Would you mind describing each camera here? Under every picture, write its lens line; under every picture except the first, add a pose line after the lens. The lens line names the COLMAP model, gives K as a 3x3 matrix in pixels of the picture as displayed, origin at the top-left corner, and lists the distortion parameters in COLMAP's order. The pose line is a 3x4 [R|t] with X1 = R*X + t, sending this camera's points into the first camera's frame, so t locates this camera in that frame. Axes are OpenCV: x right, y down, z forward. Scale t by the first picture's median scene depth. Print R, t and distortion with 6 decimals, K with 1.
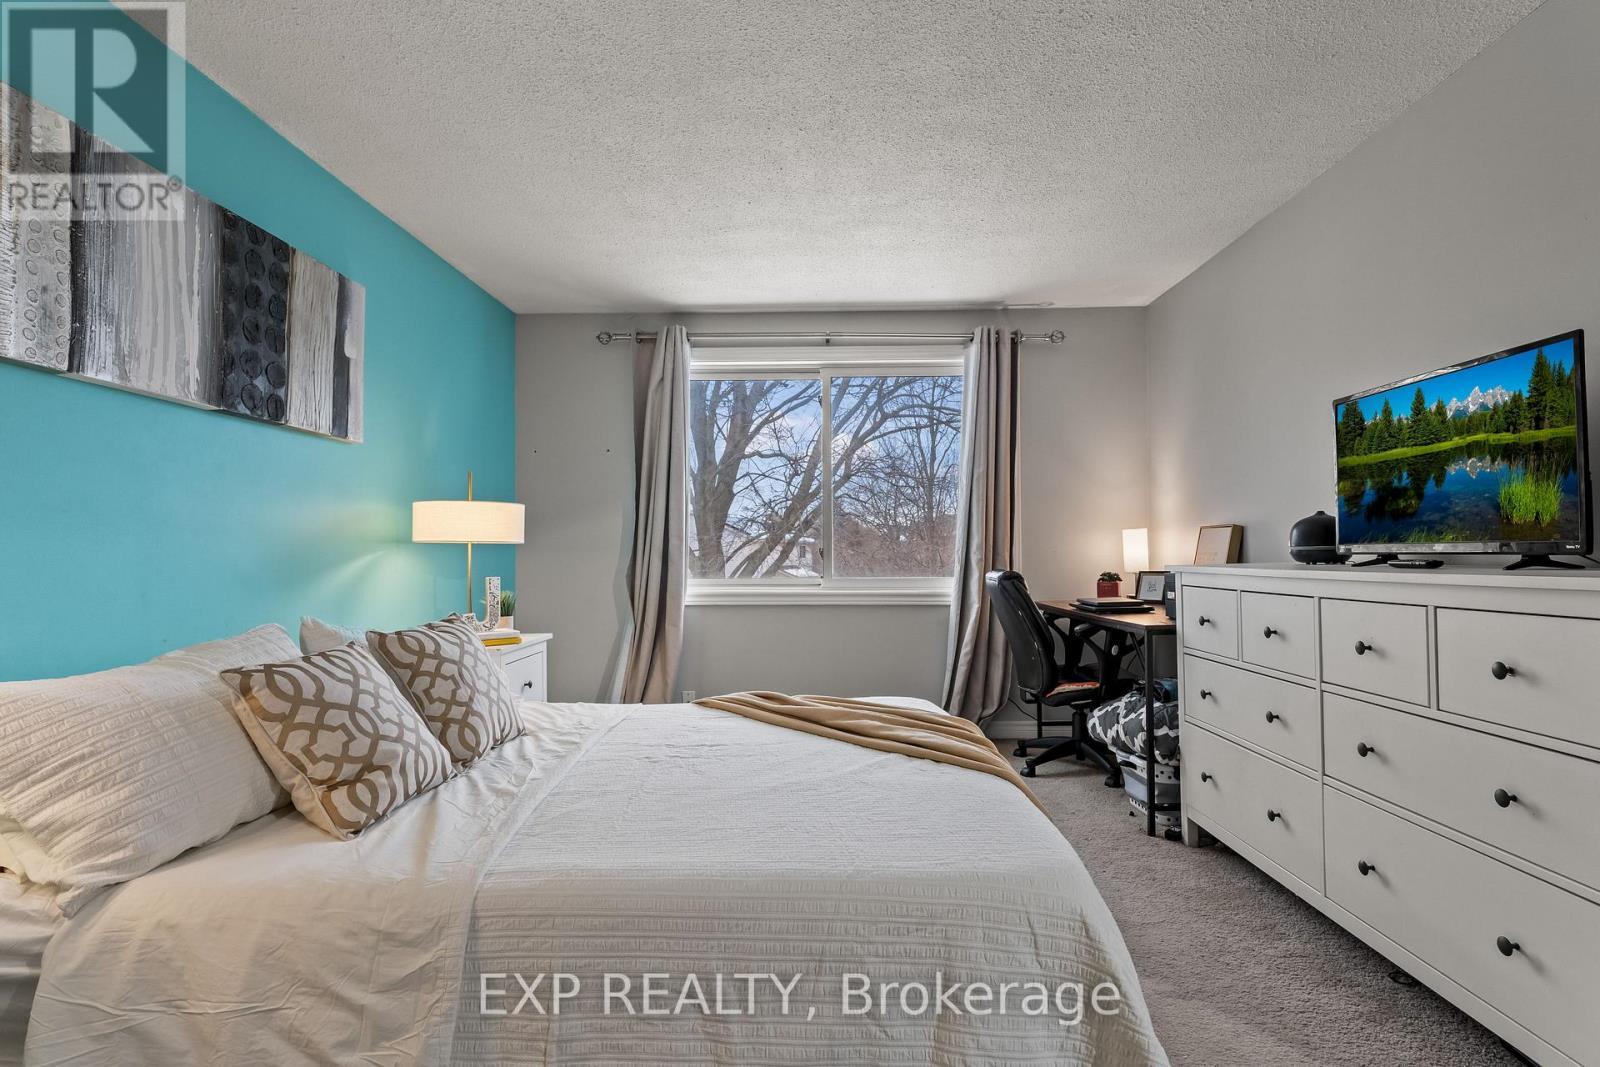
lens RADIAL K [[776.3, 0, 800.5], [0, 776.3, 544.7], [0, 0, 1]] dist [-0.000206, -0.000875]
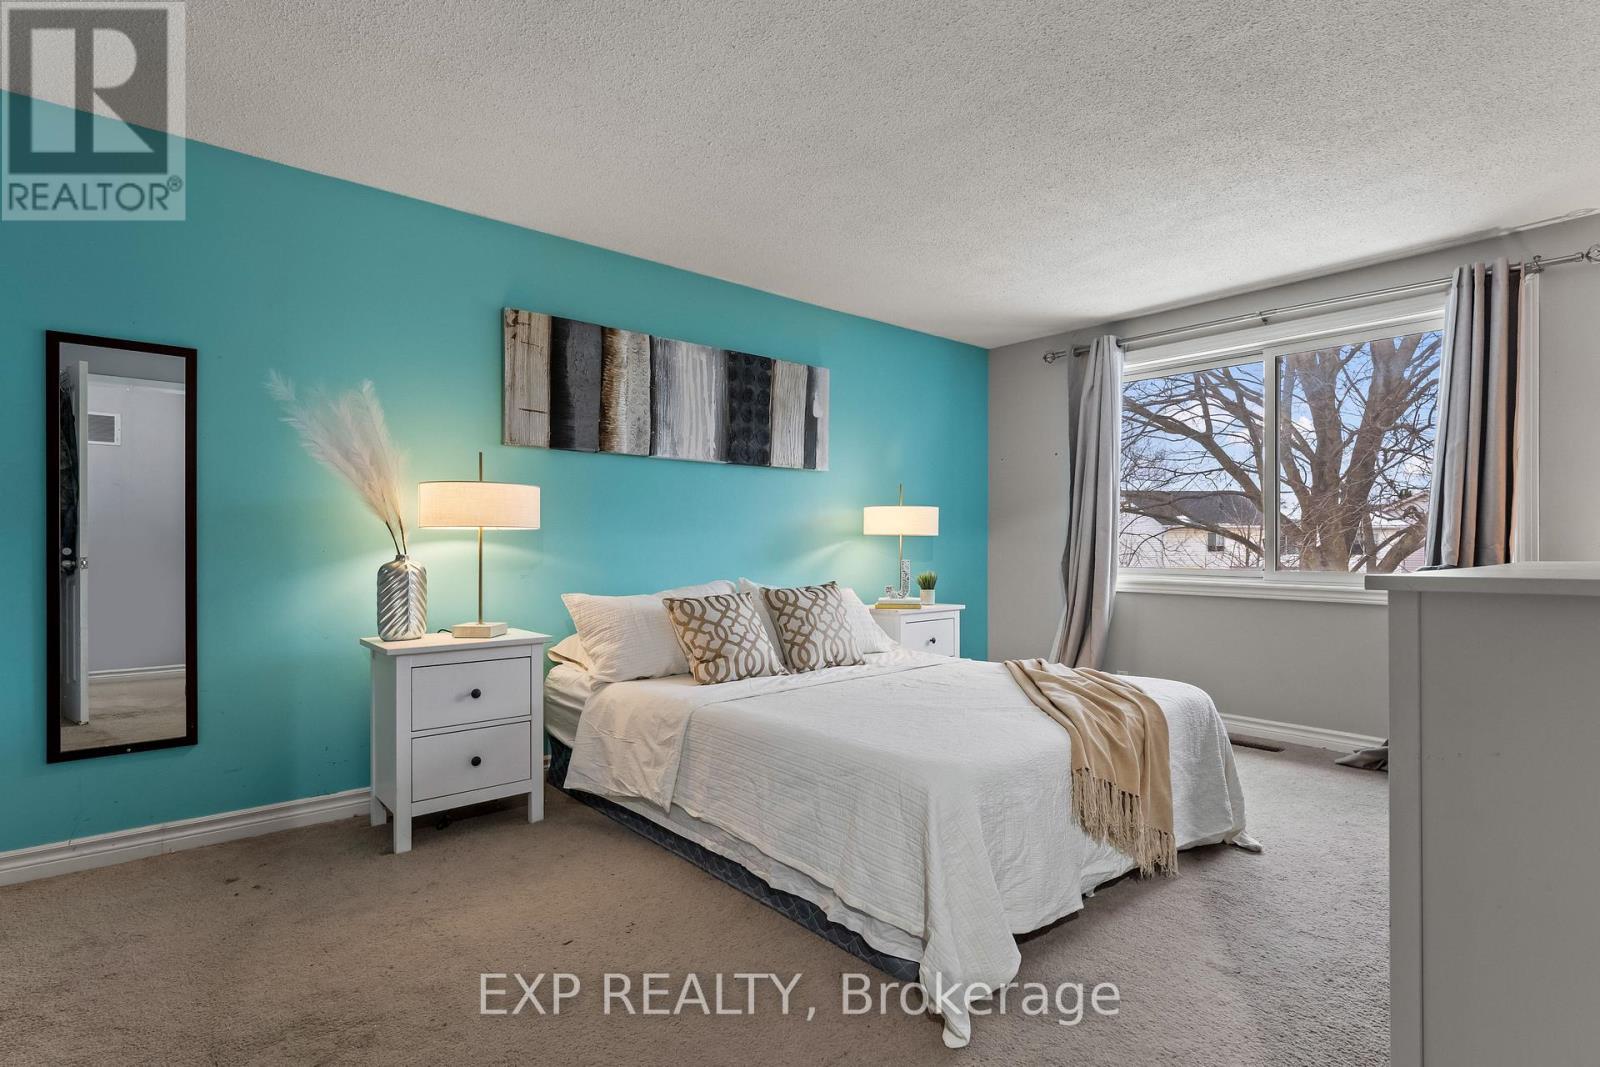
lens RADIAL K [[776.3, 0, 831.8], [0, 776.3, 540.9], [0, 0, 1]] dist [-0.000206, -0.000875]
pose [[0.693035, 0.002378, -0.720900, 0.785658], [0.004515, 0.999961, 0.007639, -0.005254], [0.720890, -0.008549, 0.692997, -0.088736]]
